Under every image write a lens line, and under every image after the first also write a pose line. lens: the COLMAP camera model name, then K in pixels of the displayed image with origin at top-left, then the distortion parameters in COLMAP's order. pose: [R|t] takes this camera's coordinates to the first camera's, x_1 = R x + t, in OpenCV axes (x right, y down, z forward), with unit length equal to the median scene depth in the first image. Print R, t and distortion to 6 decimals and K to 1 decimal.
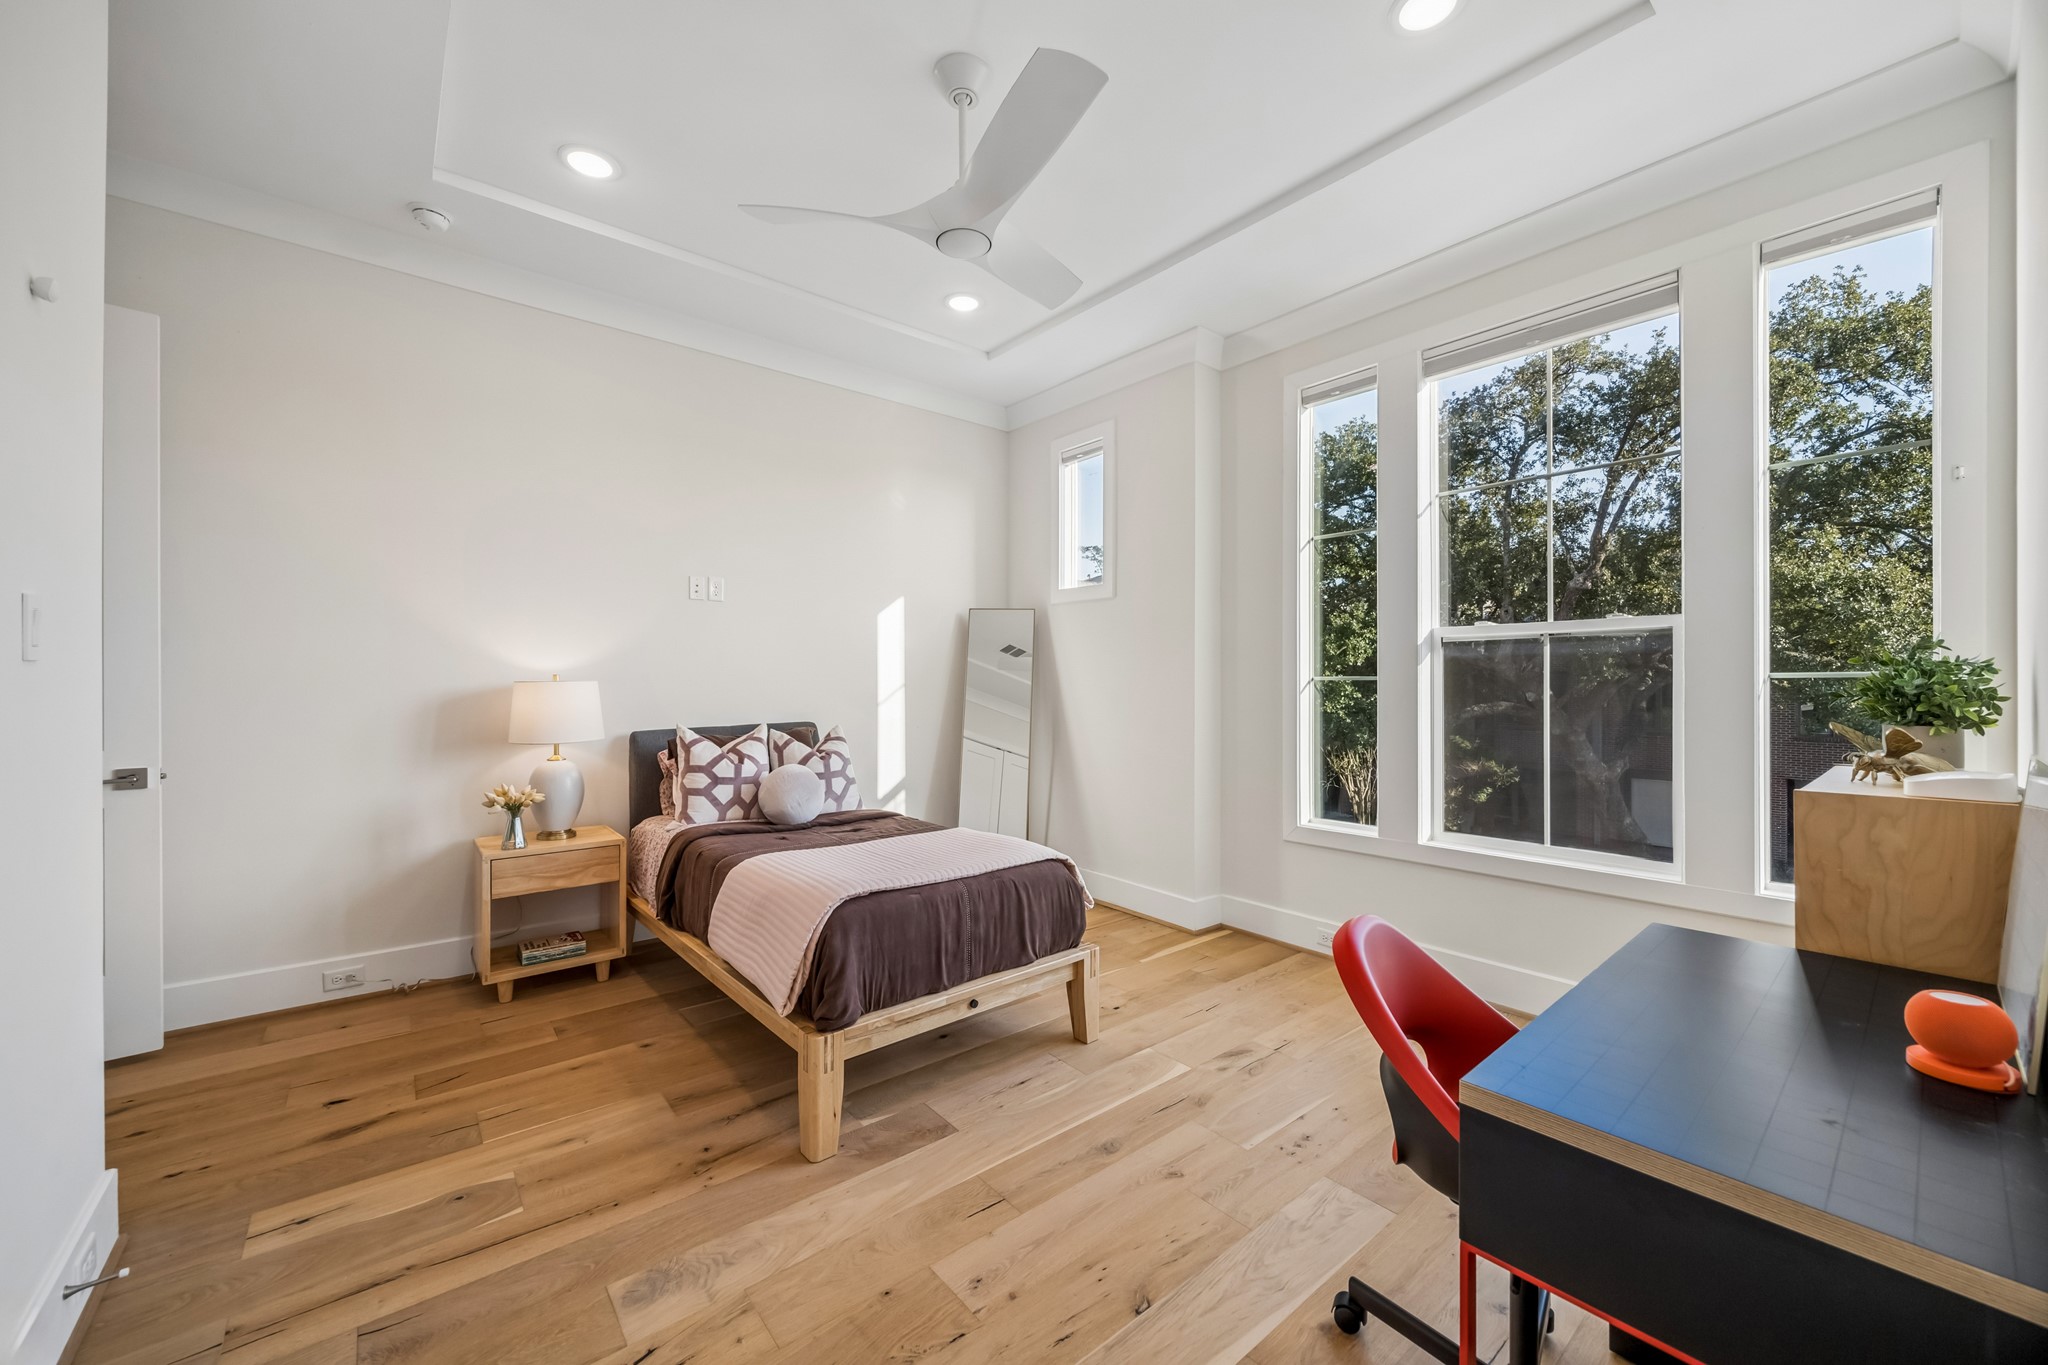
lens RADIAL K [[796.9, 0, 1014.9], [0, 796.9, 661.7], [0, 0, 1]] dist [-0.001505, -0.000108]
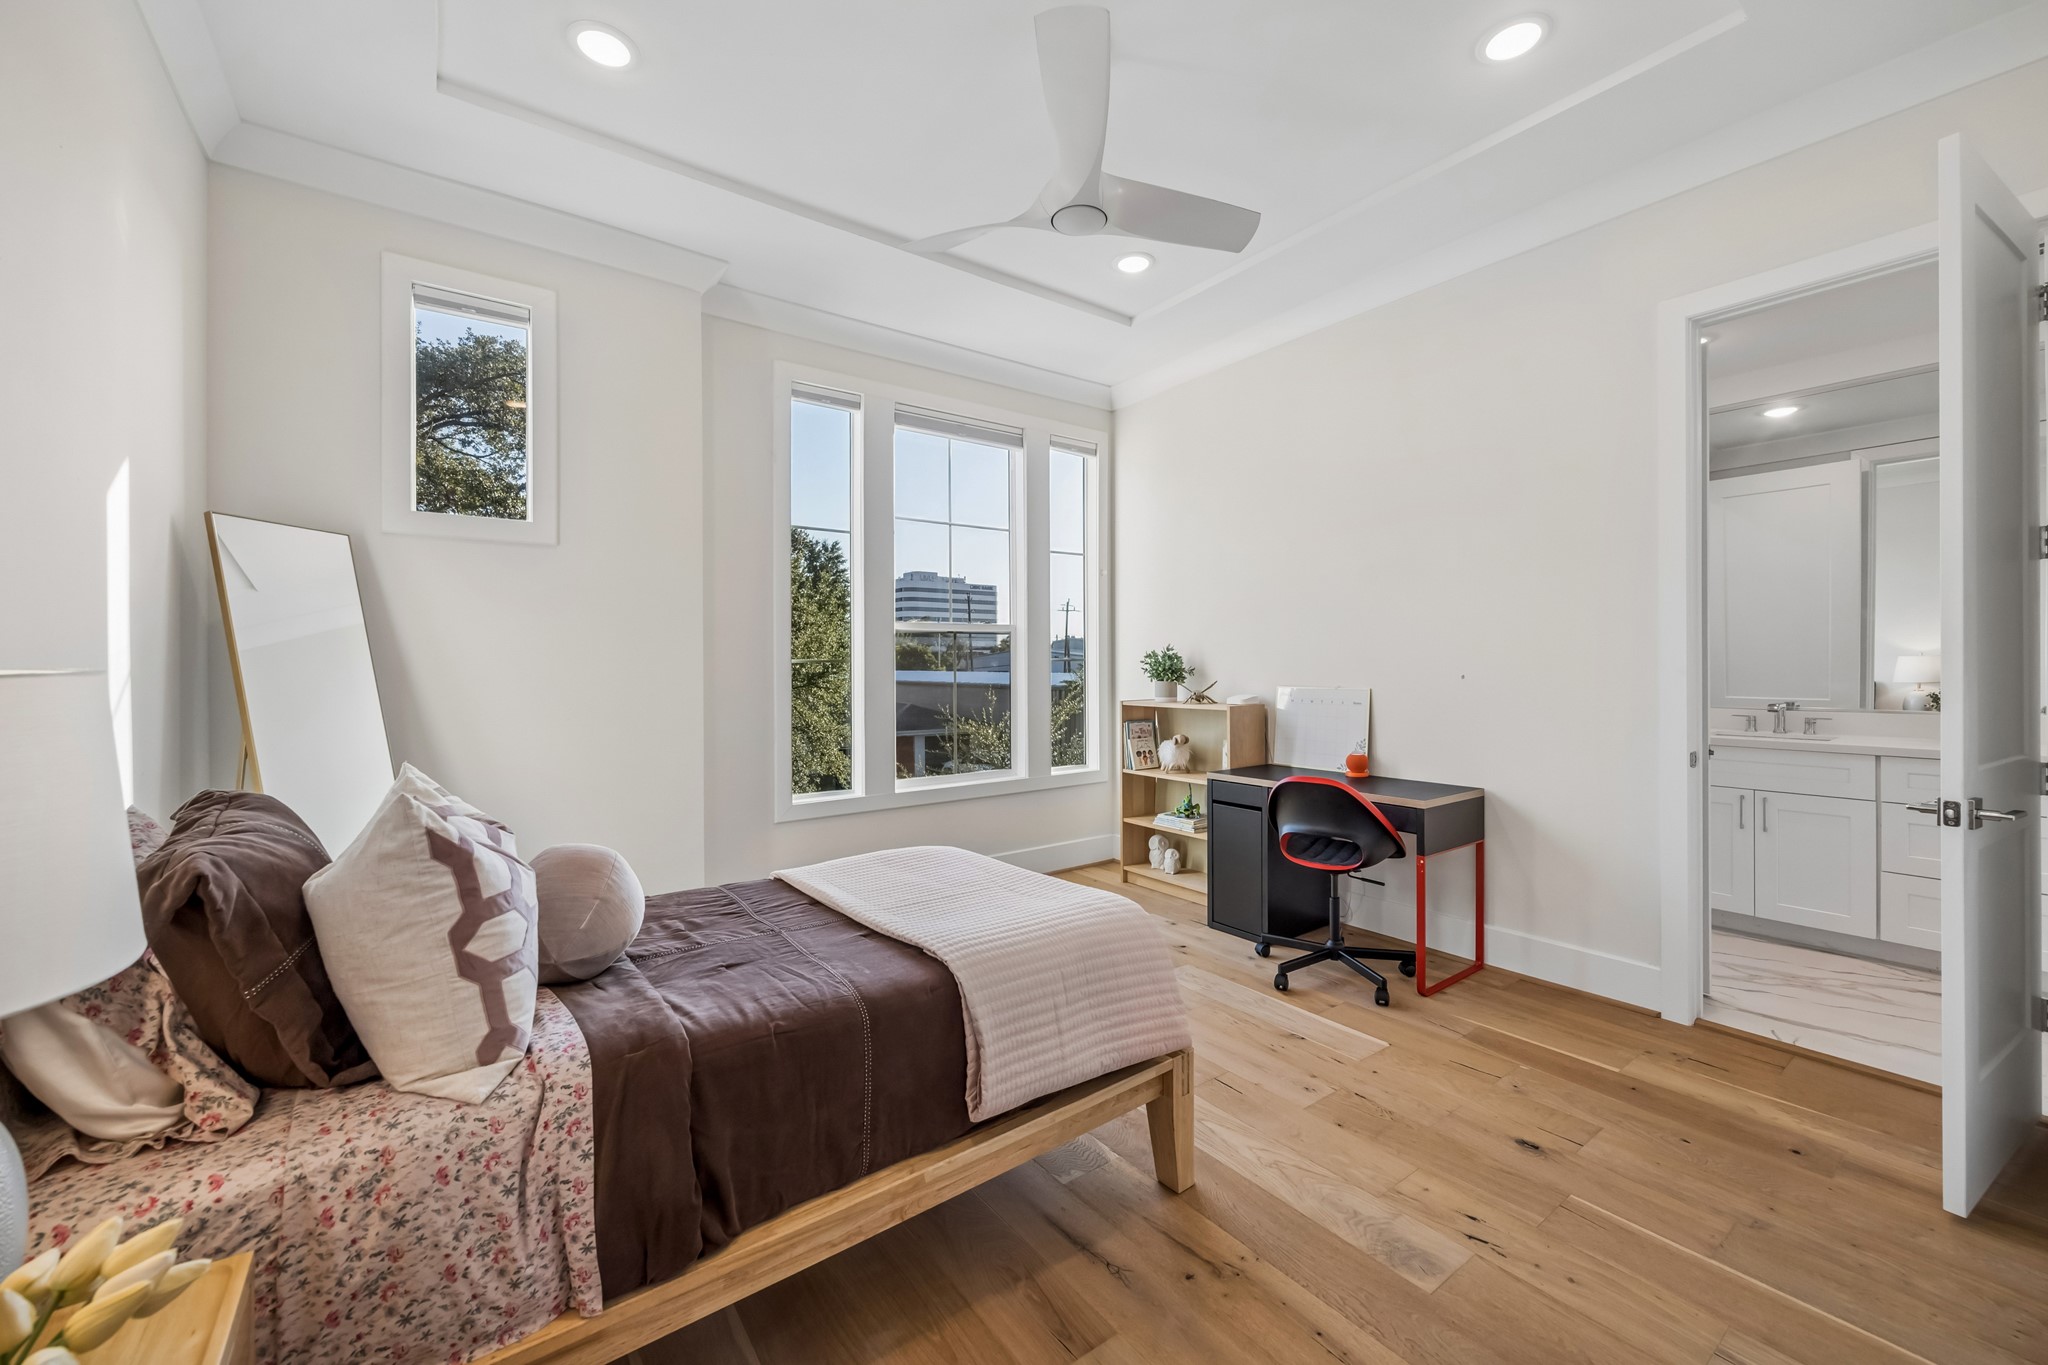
lens RADIAL K [[796.9, 0, 1014.9], [0, 796.9, 661.7], [0, 0, 1]] dist [-0.001505, -0.000108]
pose [[0.054697, -0.002418, 0.998500, -1.354764], [-0.018805, 0.999817, 0.003452, 0.029083], [-0.998326, -0.018966, 0.054641, 1.325239]]
